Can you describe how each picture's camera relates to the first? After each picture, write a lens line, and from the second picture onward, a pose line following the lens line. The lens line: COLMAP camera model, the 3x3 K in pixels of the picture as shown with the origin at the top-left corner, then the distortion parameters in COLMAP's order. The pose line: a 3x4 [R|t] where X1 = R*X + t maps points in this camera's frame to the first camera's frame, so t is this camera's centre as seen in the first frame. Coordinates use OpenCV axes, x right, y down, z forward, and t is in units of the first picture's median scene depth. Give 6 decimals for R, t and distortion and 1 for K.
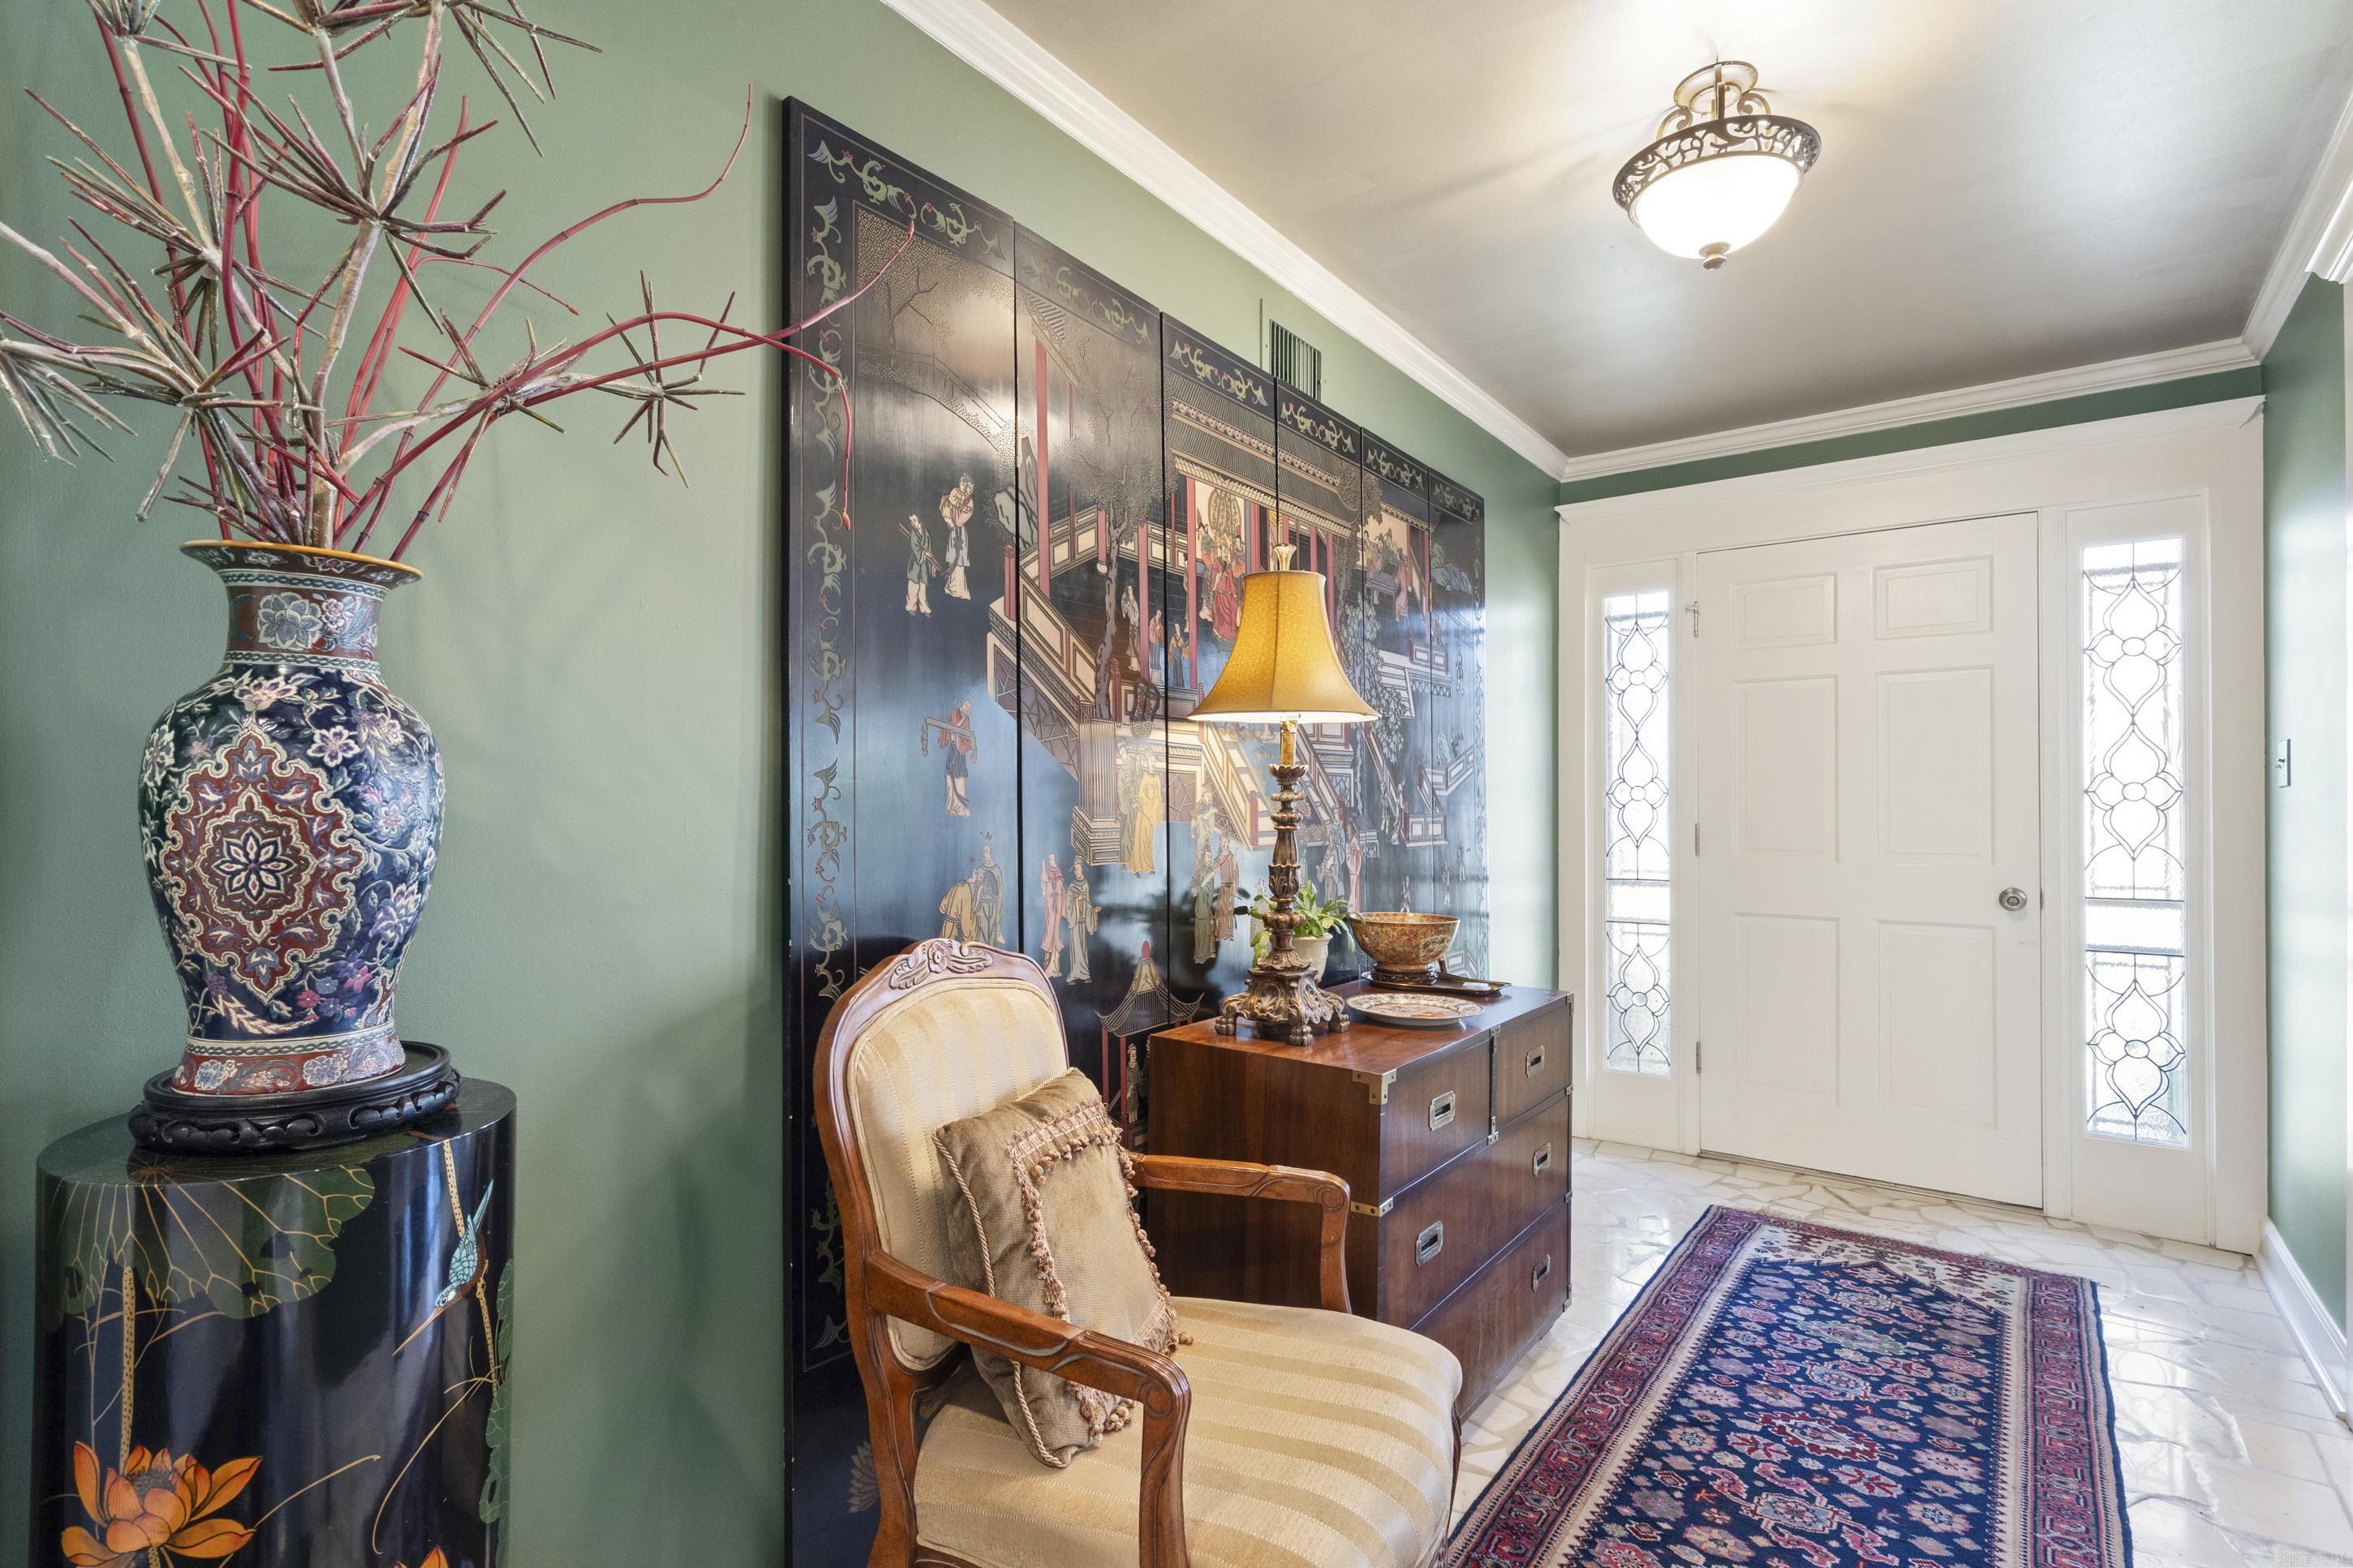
lens RADIAL K [[1169.3, 0, 1168.9], [0, 1169.3, 809.3], [0, 0, 1]] dist [-0.000291, 0.000321]
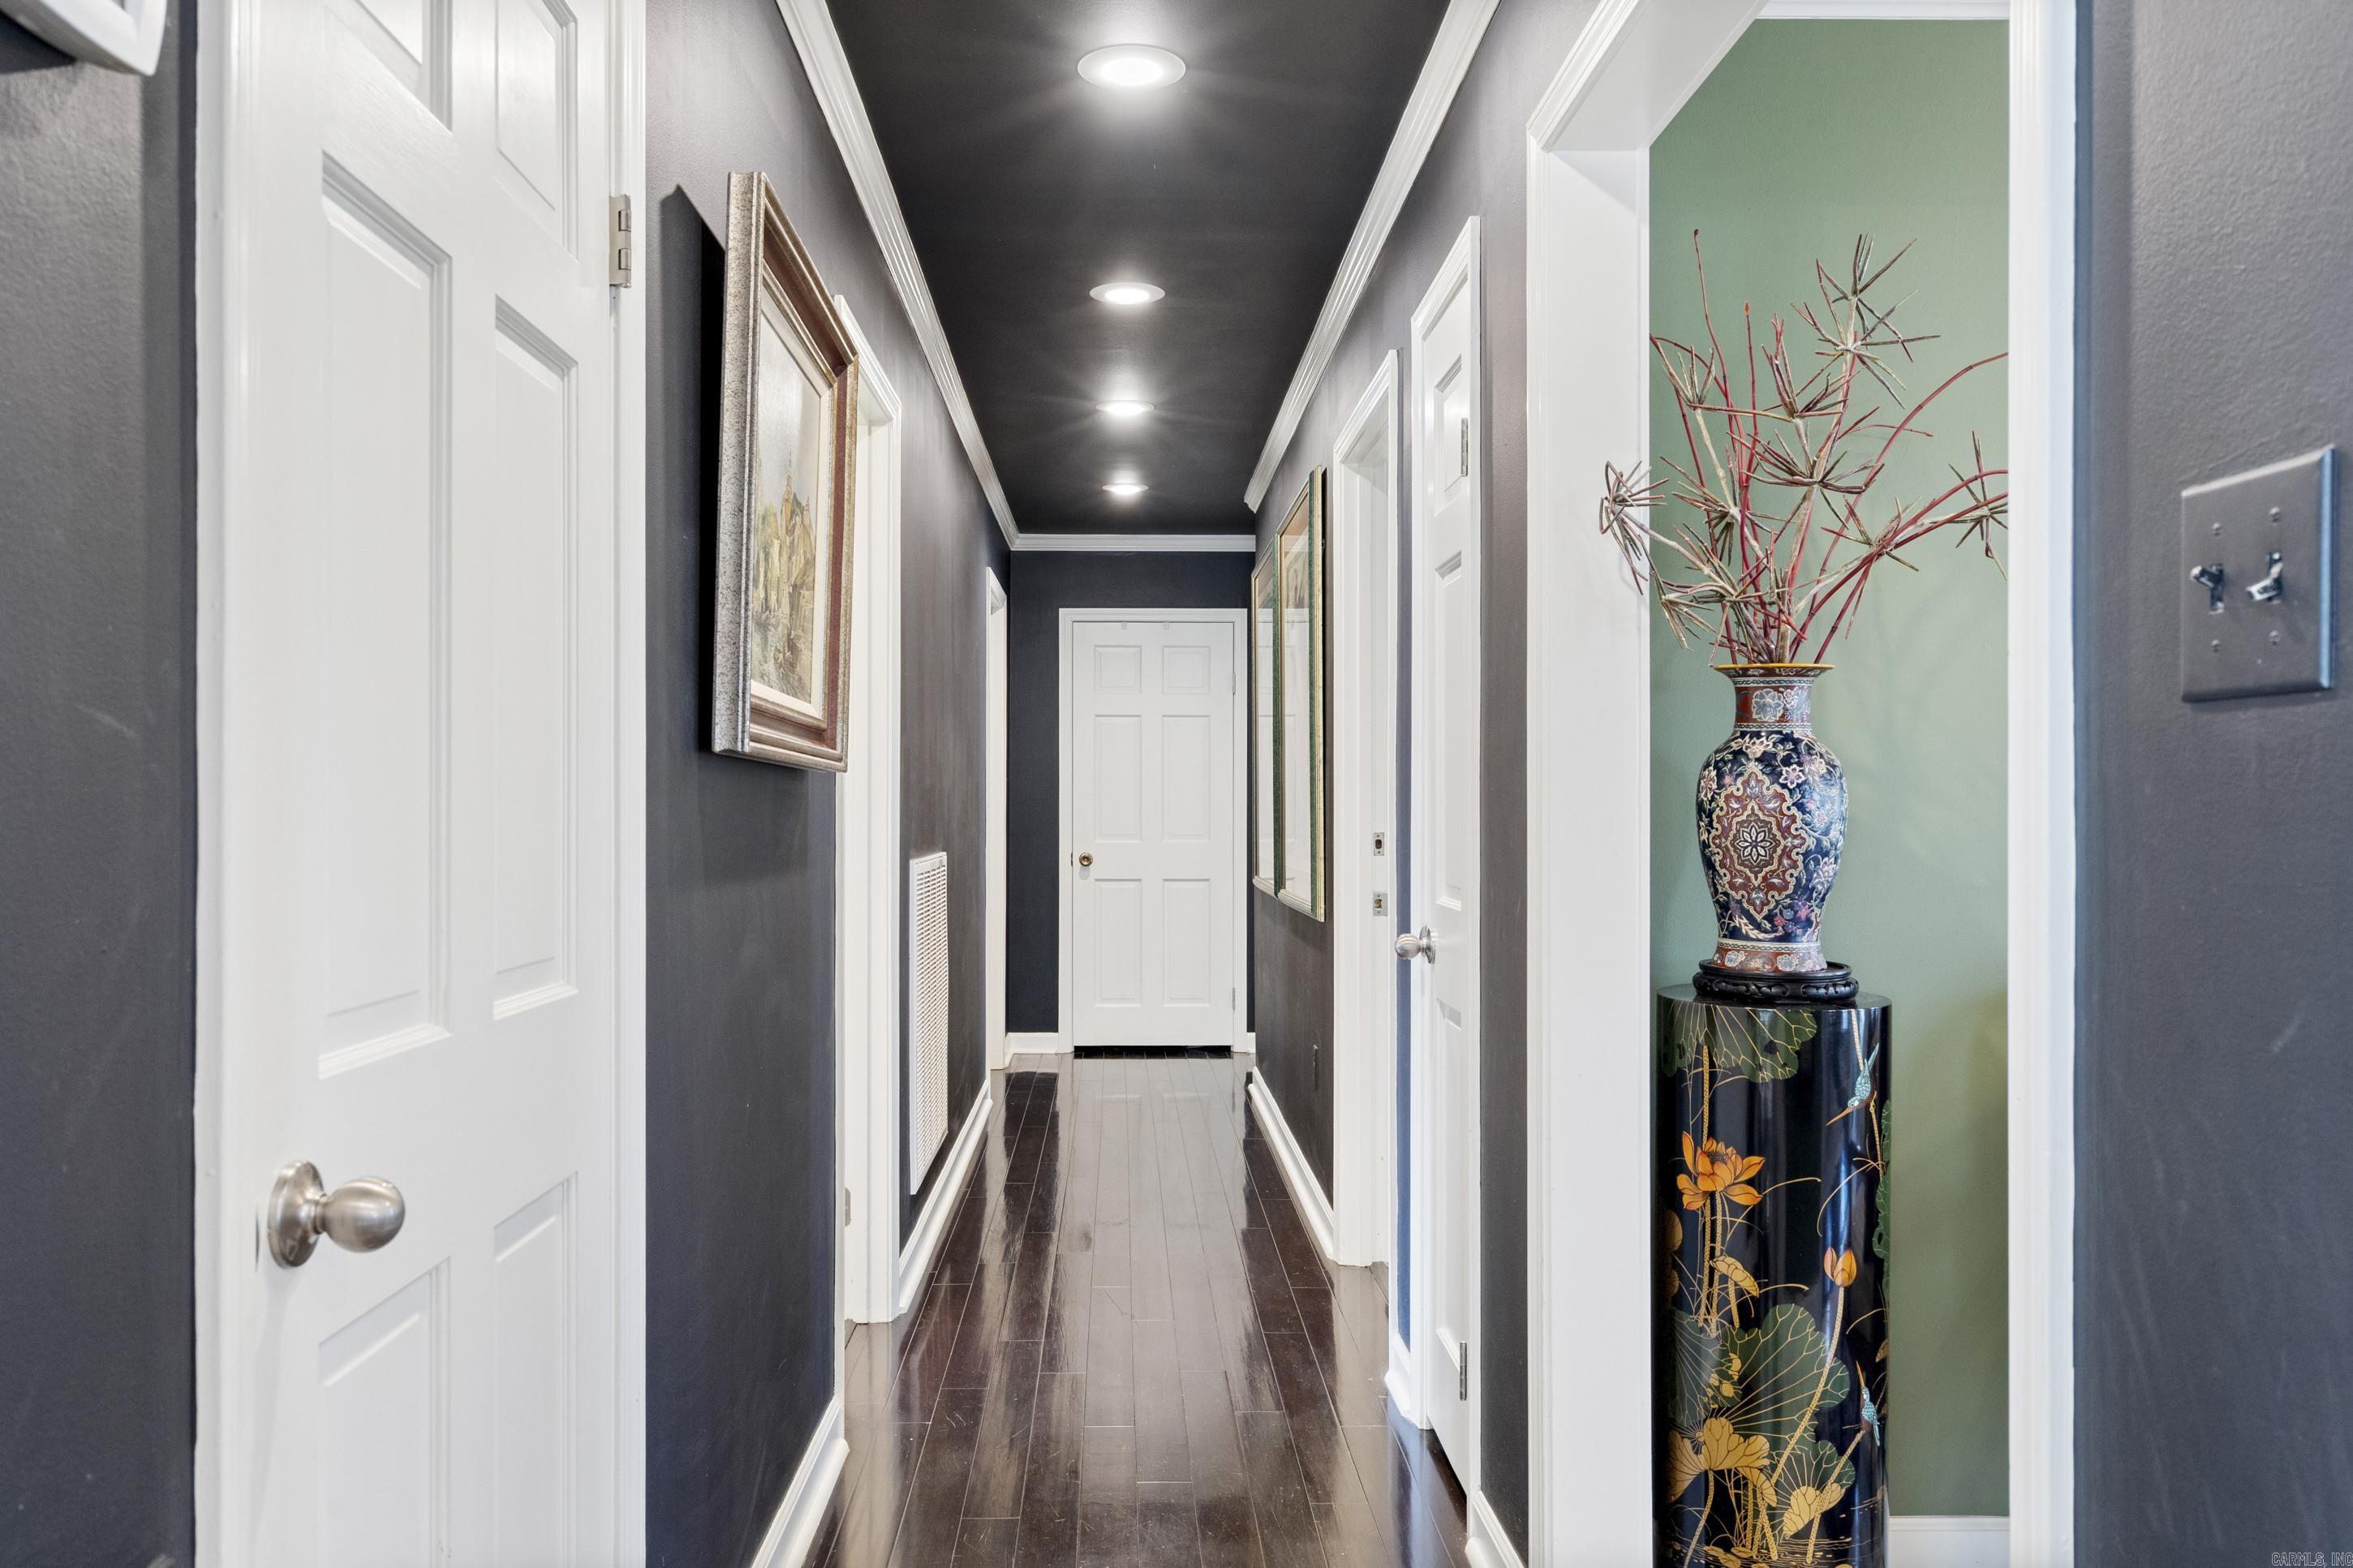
lens RADIAL K [[1718.2, 0, 1176.5], [0, 1718.2, 784.0], [0, 0, 1]] dist [0.006005, 0.001037]
pose [[0.620687, -0.011116, -0.783980, 0.736020], [0.000087, 0.999900, -0.014108, -0.006479], [0.784059, 0.008689, 0.620626, -1.327353]]
